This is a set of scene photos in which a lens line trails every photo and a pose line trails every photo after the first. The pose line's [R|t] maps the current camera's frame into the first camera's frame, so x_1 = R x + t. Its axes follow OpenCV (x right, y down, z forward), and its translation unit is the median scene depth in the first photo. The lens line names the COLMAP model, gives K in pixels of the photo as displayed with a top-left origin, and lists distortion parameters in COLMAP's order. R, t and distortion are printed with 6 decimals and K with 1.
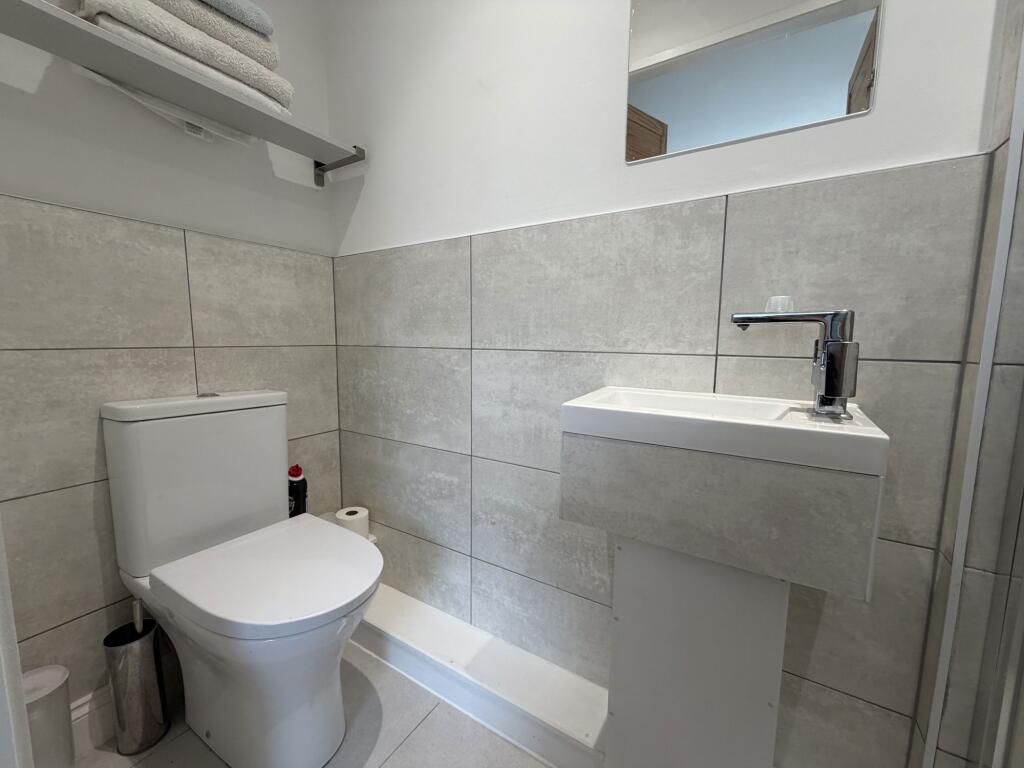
lens RADIAL K [[407.8, 0, 508.9], [0, 407.8, 384.4], [0, 0, 1]] dist [-0.000386, 0.000033]
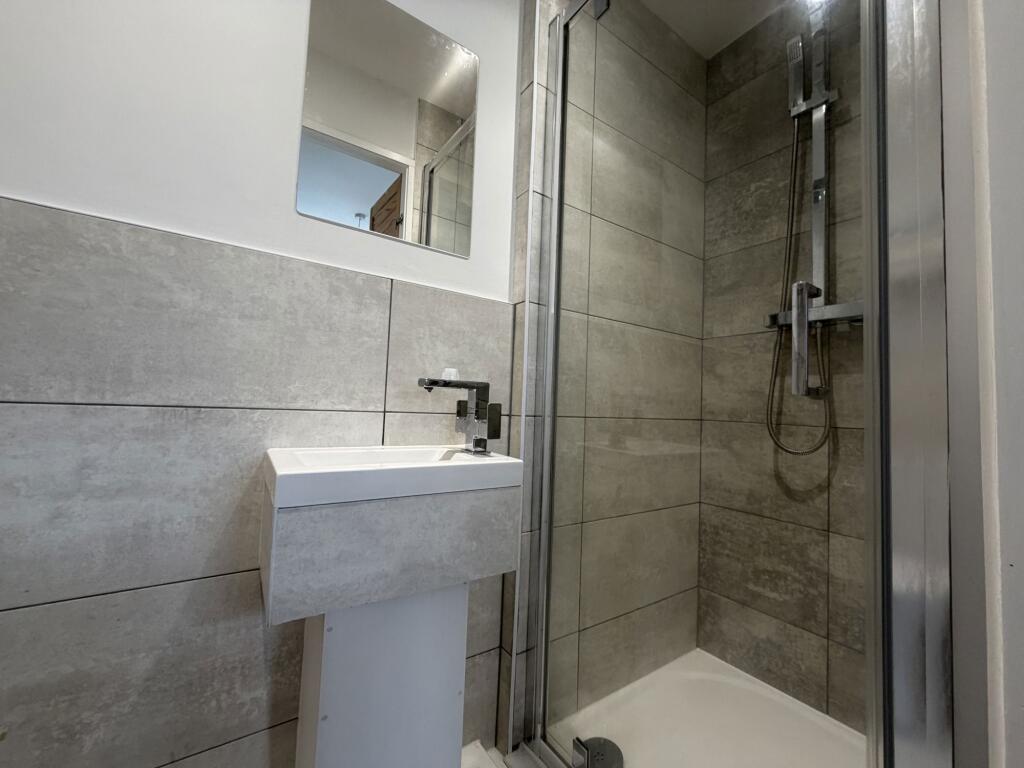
lens RADIAL K [[407.8, 0, 510.2], [0, 407.8, 384.5], [0, 0, 1]] dist [-0.000386, 0.000033]
pose [[0.397608, 0.056093, 0.915839, -0.366441], [0.065838, 0.993813, -0.089452, -0.020626], [-0.915190, 0.095864, 0.391455, 0.210451]]
